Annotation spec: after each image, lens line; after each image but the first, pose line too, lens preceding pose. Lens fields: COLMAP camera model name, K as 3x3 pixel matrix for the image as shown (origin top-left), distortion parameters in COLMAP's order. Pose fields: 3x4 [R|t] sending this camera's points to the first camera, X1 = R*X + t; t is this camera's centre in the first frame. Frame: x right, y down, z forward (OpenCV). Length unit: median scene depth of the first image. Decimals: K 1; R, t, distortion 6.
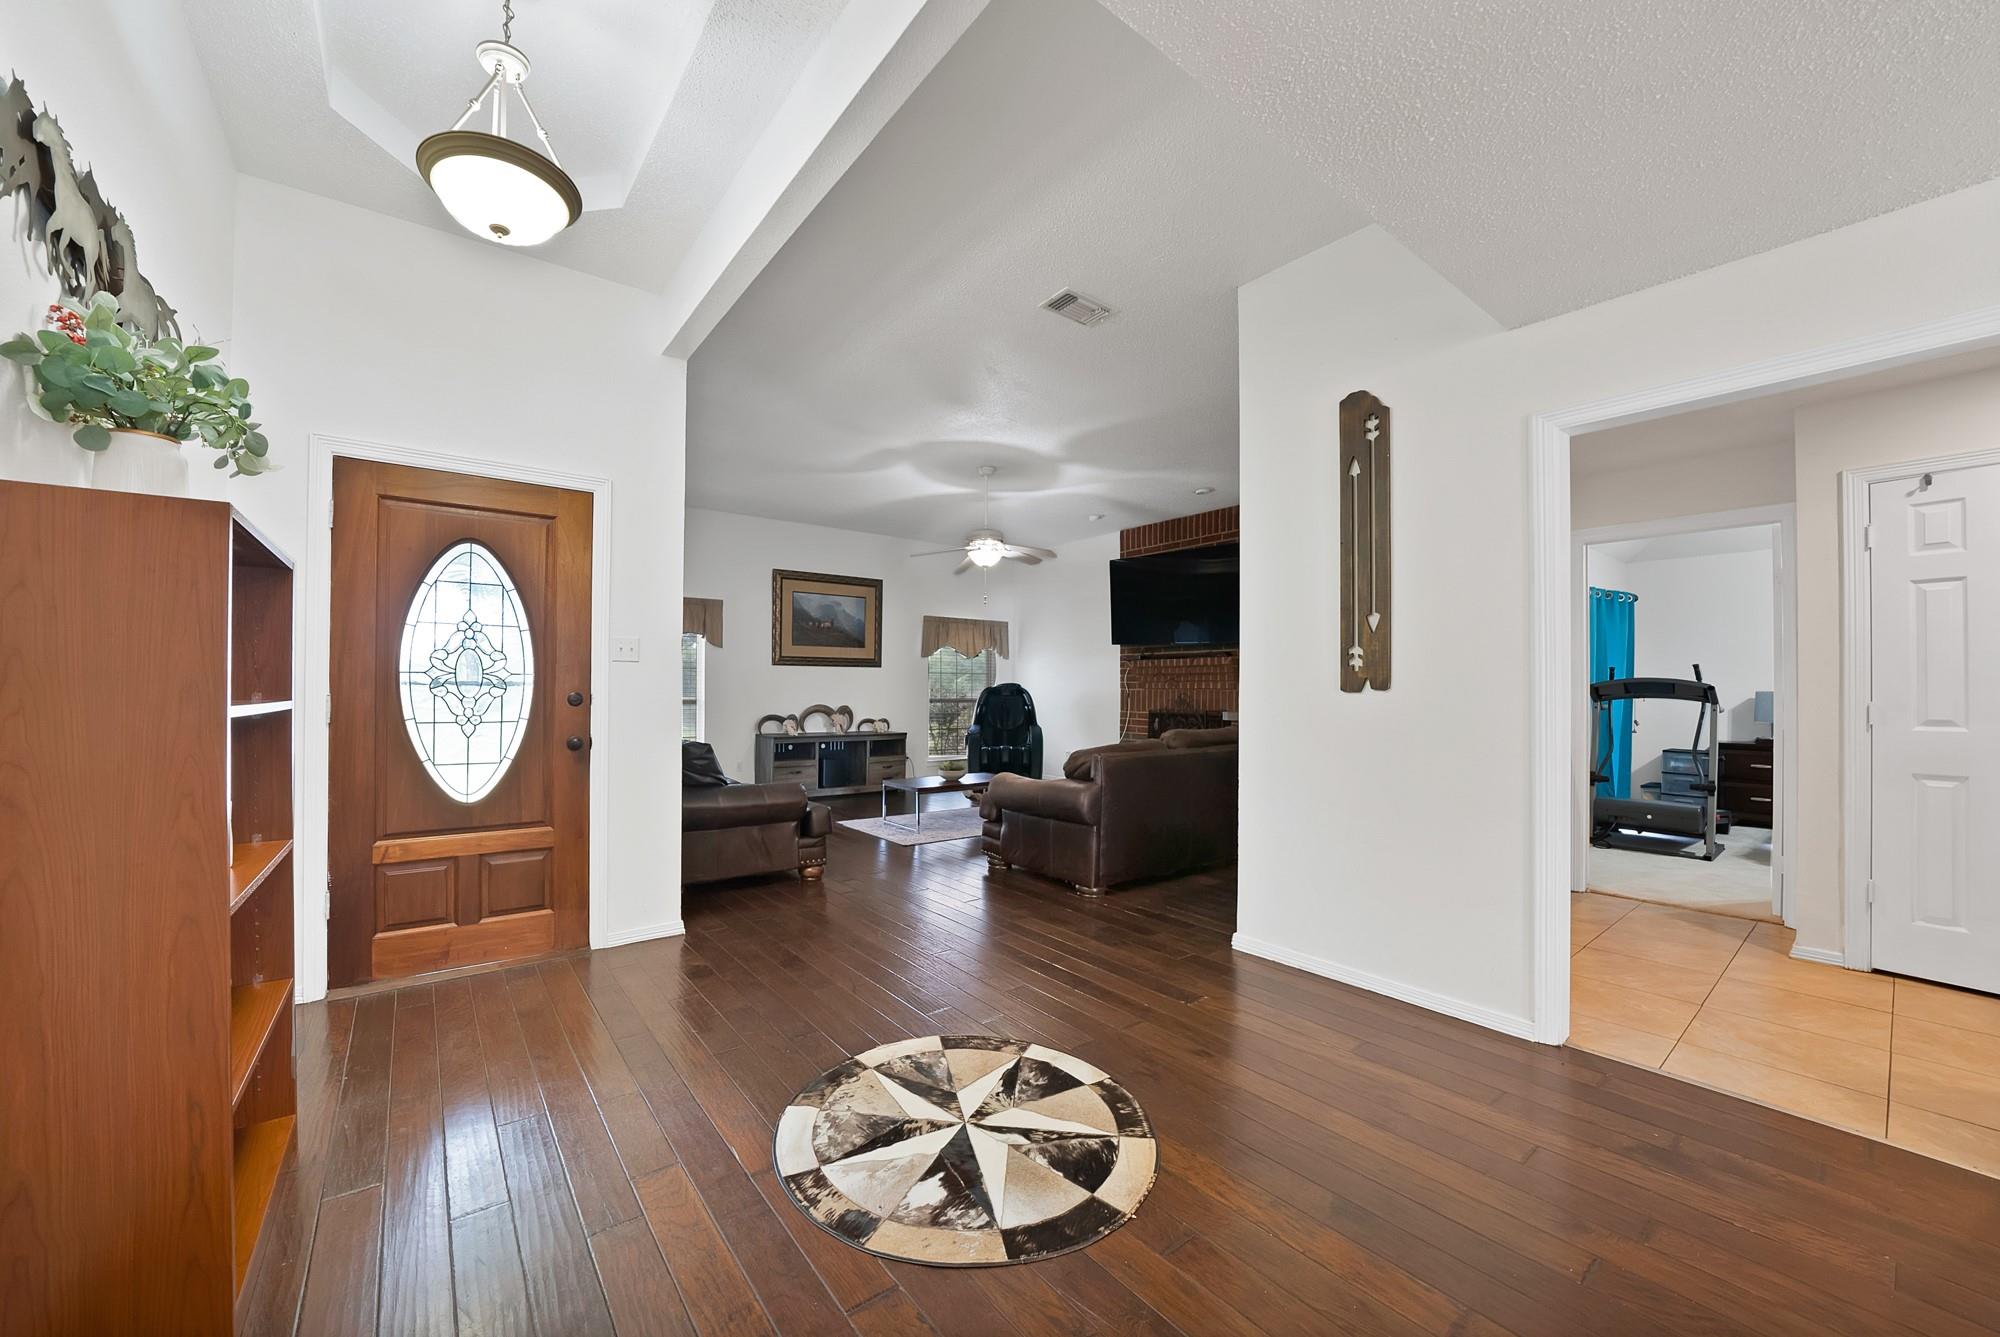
lens RADIAL K [[724.5, 0, 946.1], [0, 724.5, 687.0], [0, 0, 1]] dist [-0.009865, 0.000705]
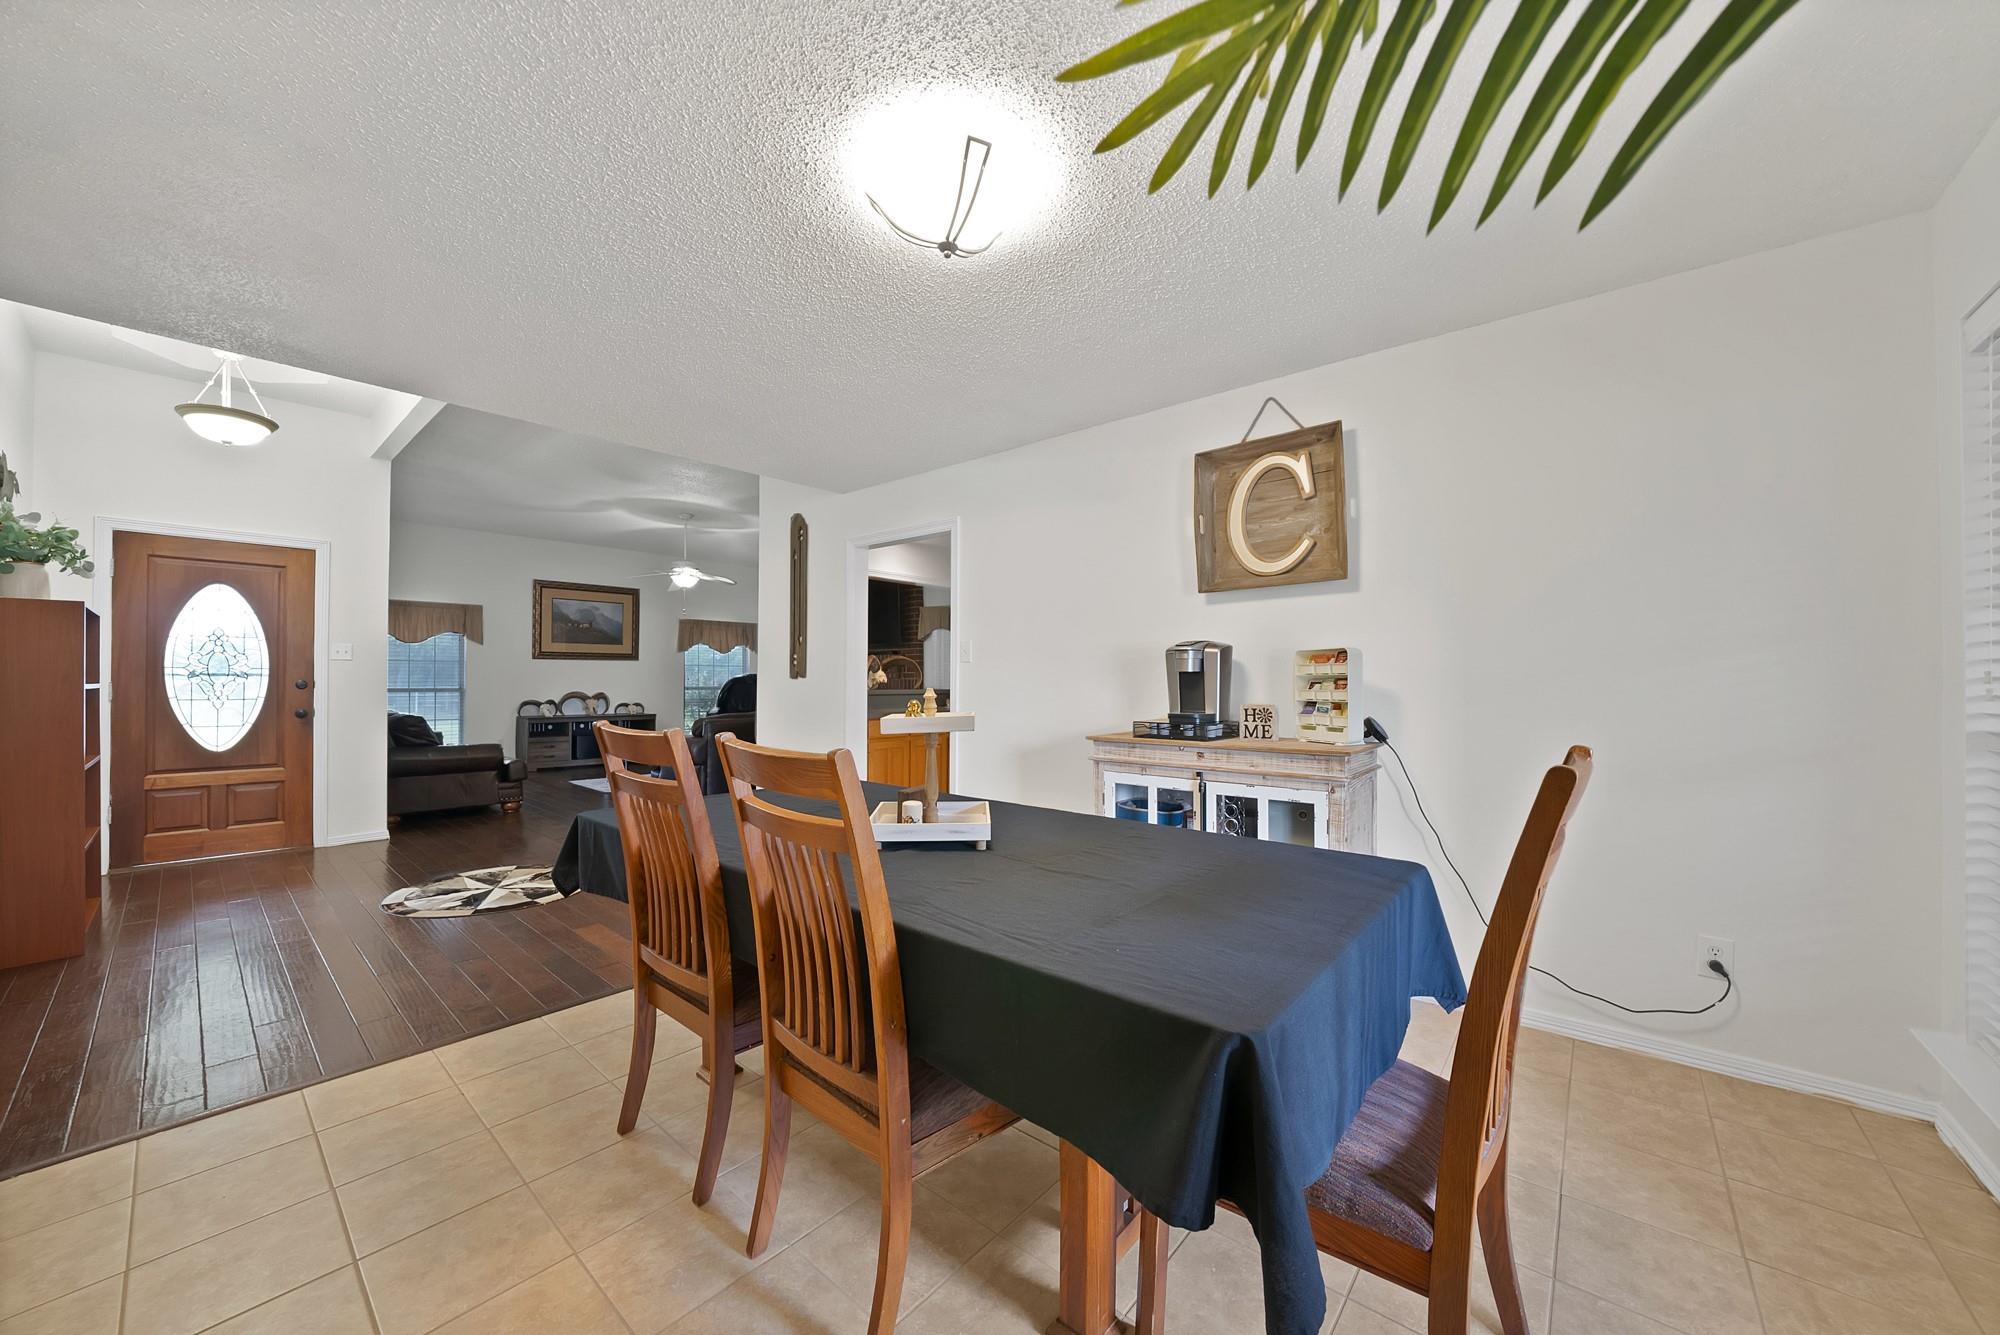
lens RADIAL K [[724.5, 0, 987.8], [0, 724.5, 680.8], [0, 0, 1]] dist [-0.009865, 0.000705]
pose [[0.977951, -0.001581, 0.208827, 0.554058], [0.000576, 0.999988, 0.004873, 0.001657], [-0.208832, -0.004646, 0.977941, -0.744024]]
